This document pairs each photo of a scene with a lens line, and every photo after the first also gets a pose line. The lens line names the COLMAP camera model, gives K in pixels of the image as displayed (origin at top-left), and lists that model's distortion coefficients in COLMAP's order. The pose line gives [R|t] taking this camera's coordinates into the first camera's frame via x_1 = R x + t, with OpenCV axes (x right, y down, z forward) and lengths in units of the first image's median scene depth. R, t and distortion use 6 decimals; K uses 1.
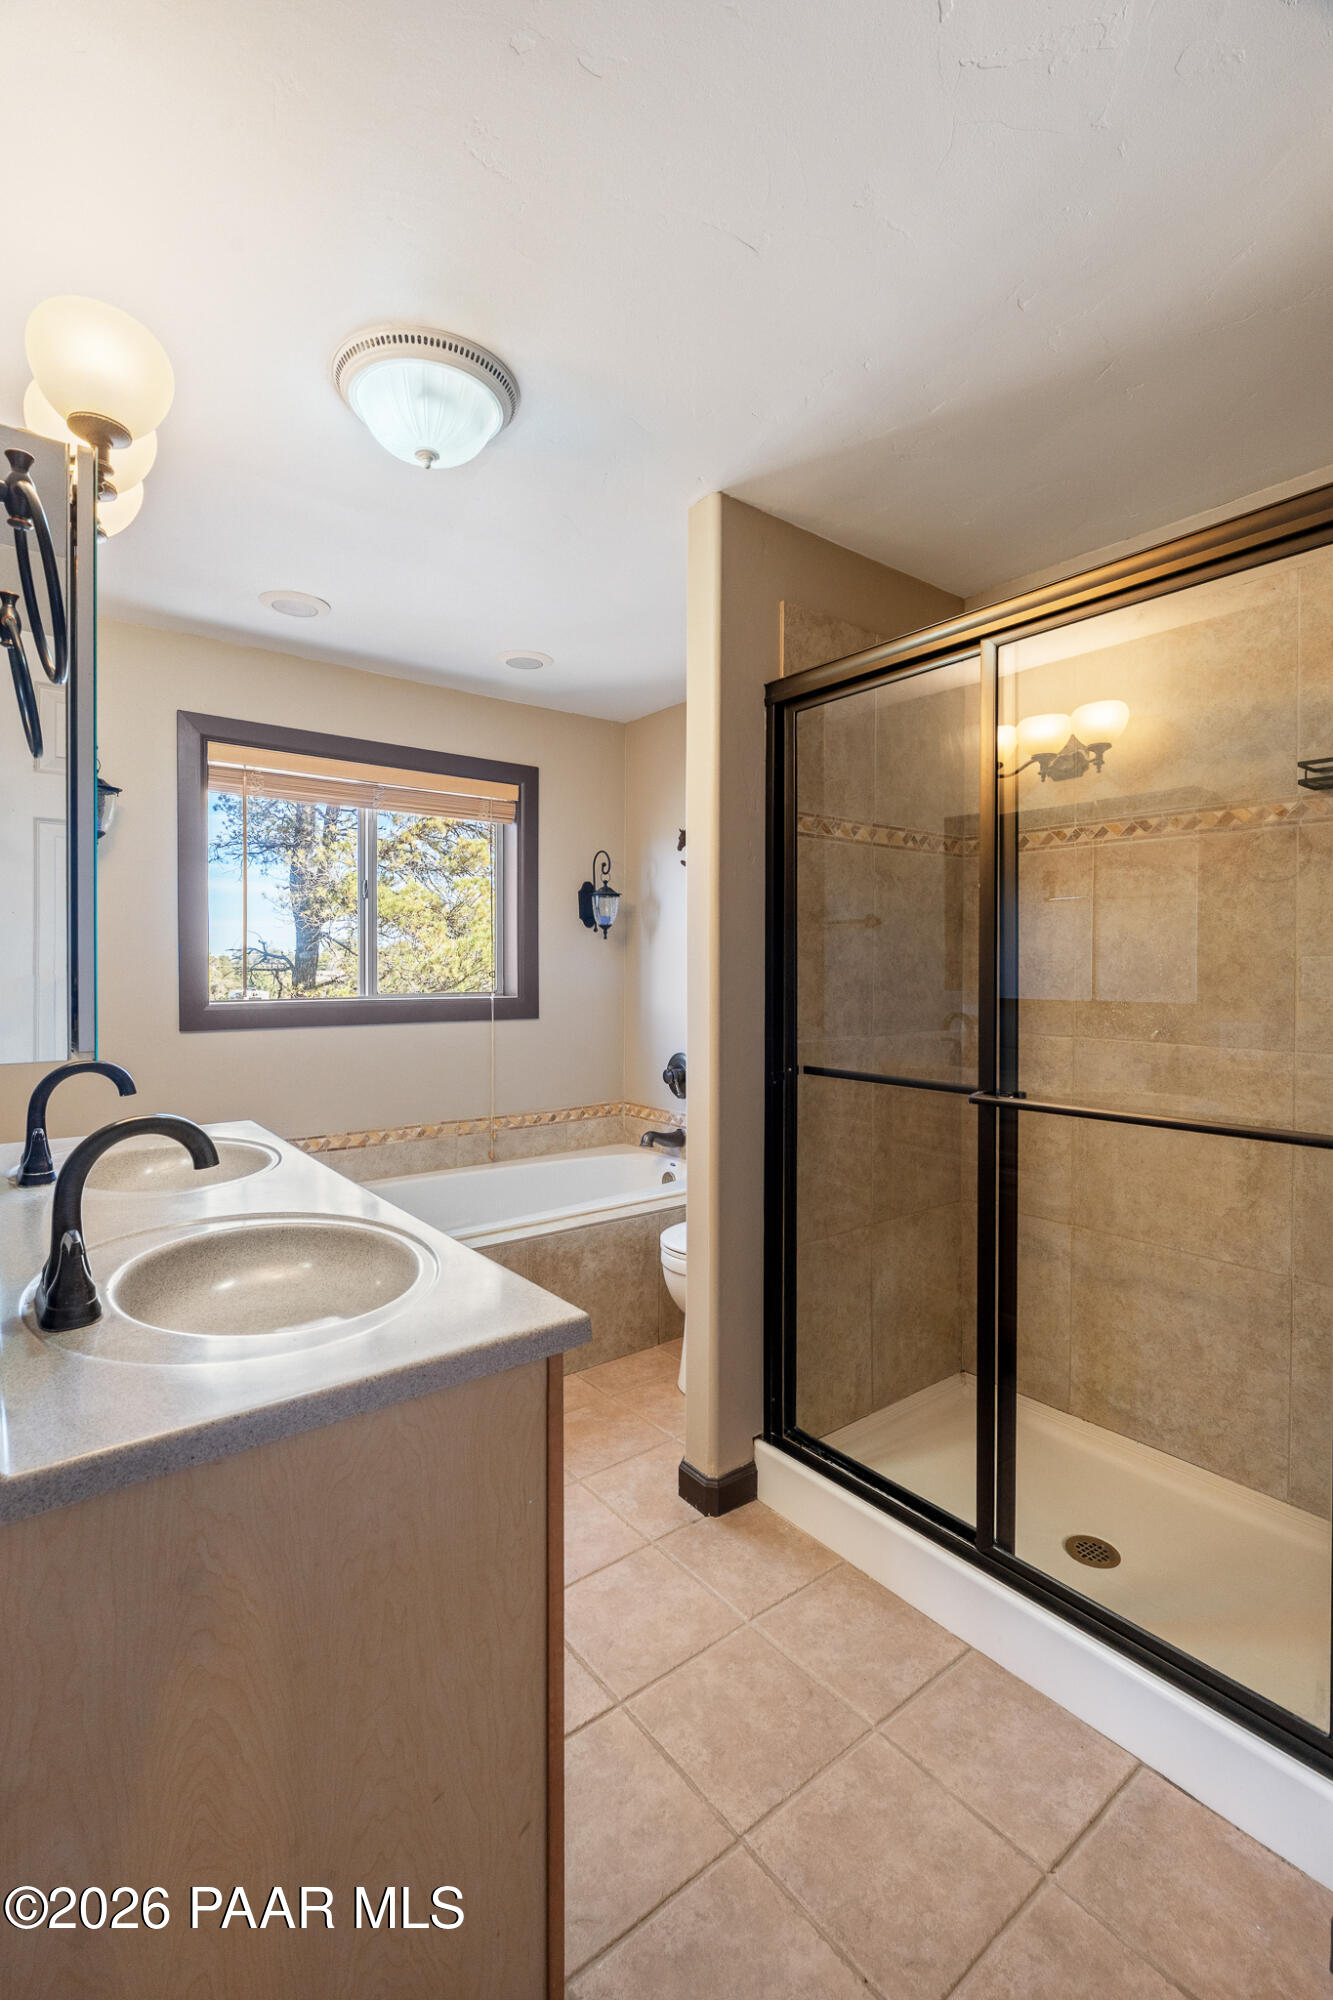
lens RADIAL K [[875.7, 0, 661.5], [0, 875.7, 968.2], [0, 0, 1]] dist [-0.004362, 0.000515]
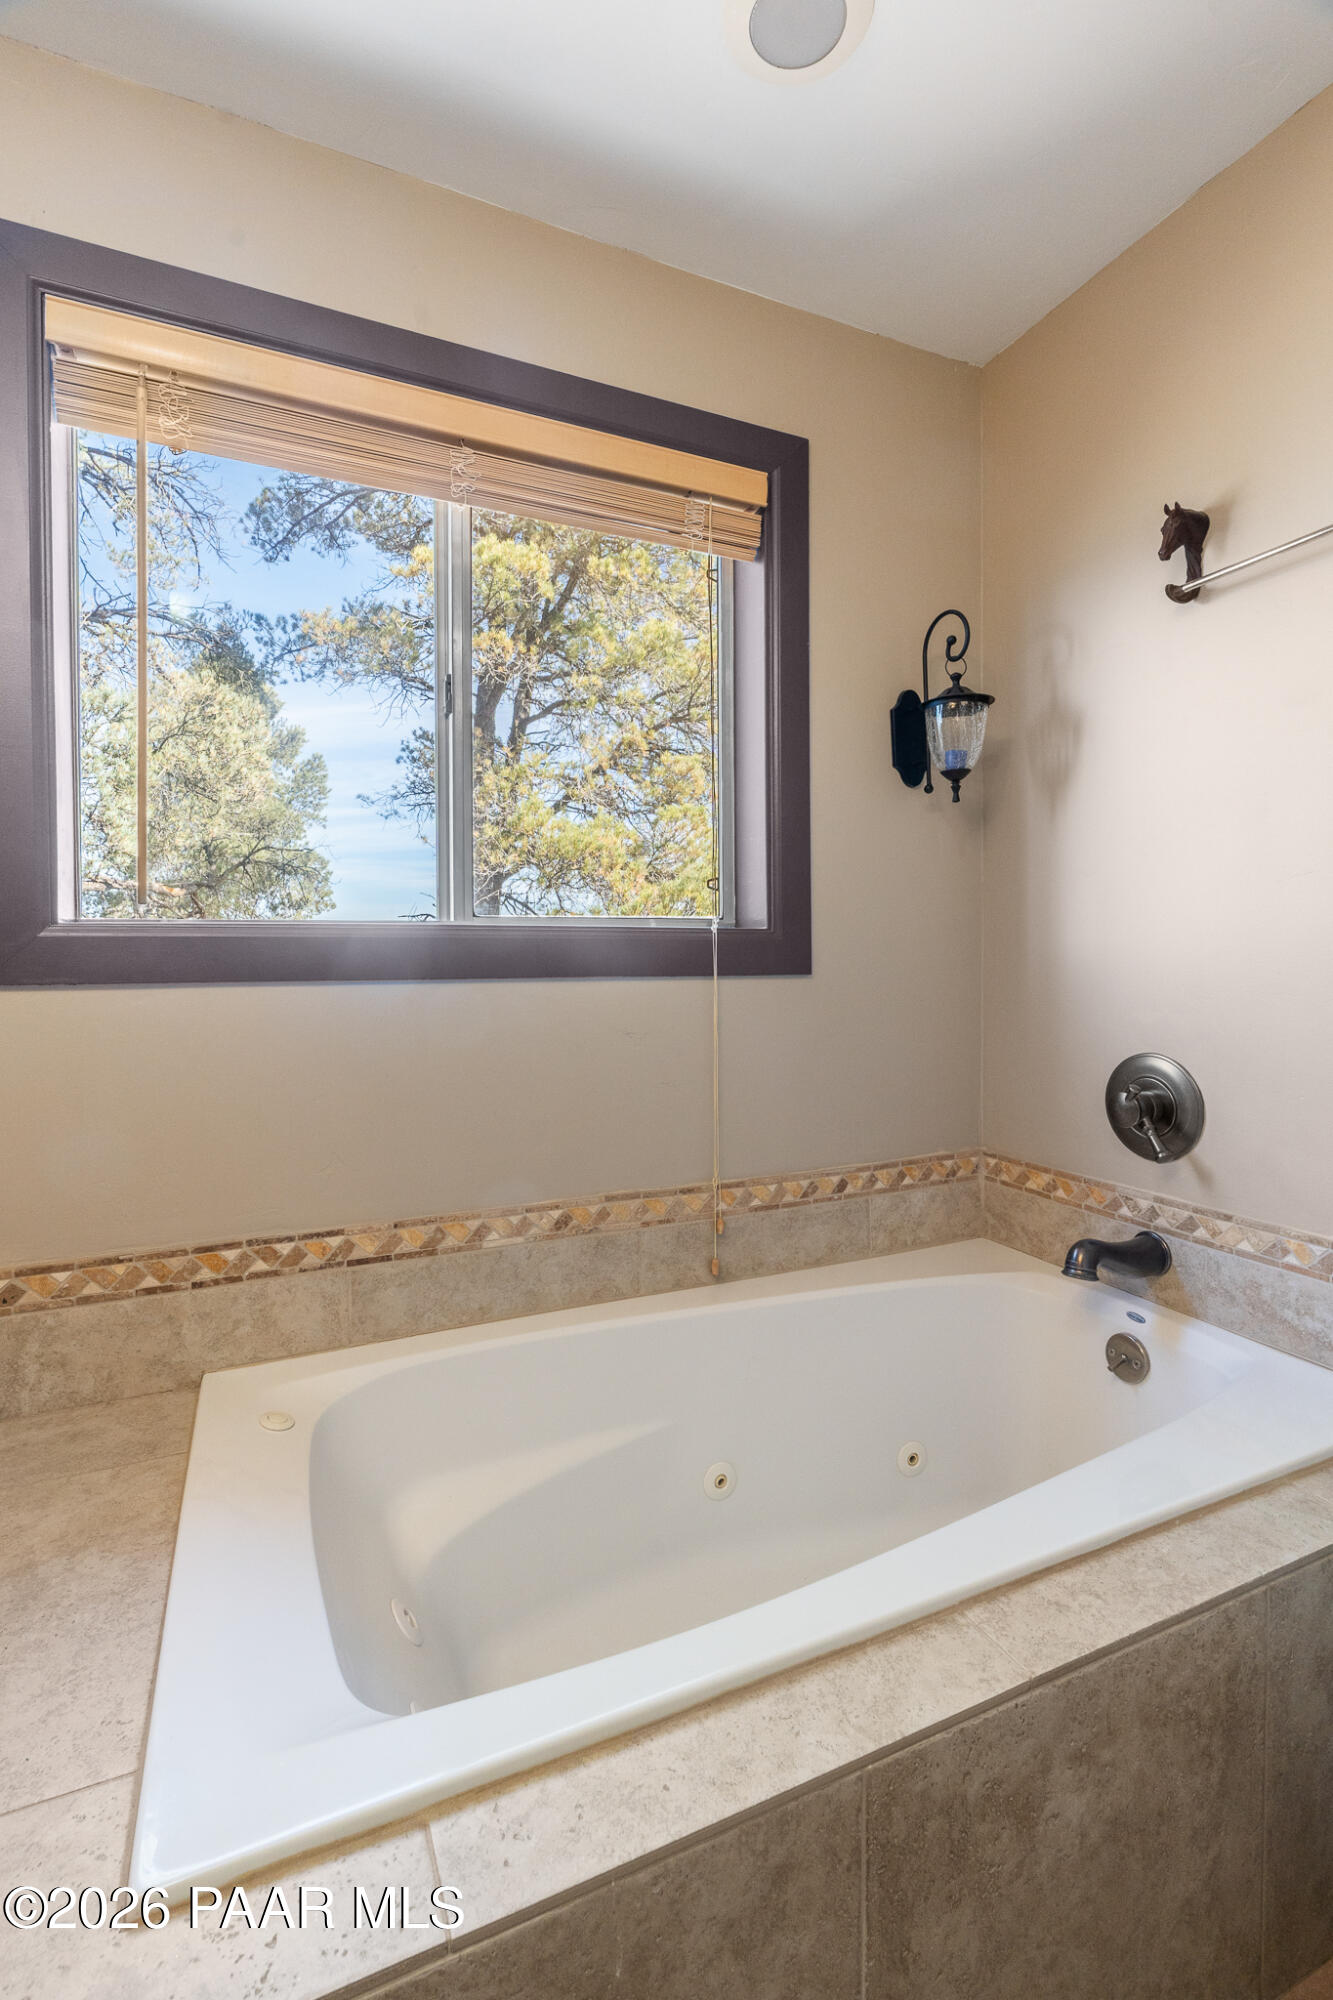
lens RADIAL K [[875.7, 0, 661.4], [0, 875.7, 985.5], [0, 0, 1]] dist [-0.004362, 0.000515]
pose [[0.970937, 0.001168, -0.239330, -0.105983], [0.006455, 0.999497, 0.031063, 0.048018], [0.239246, -0.031705, 0.970441, 0.525279]]
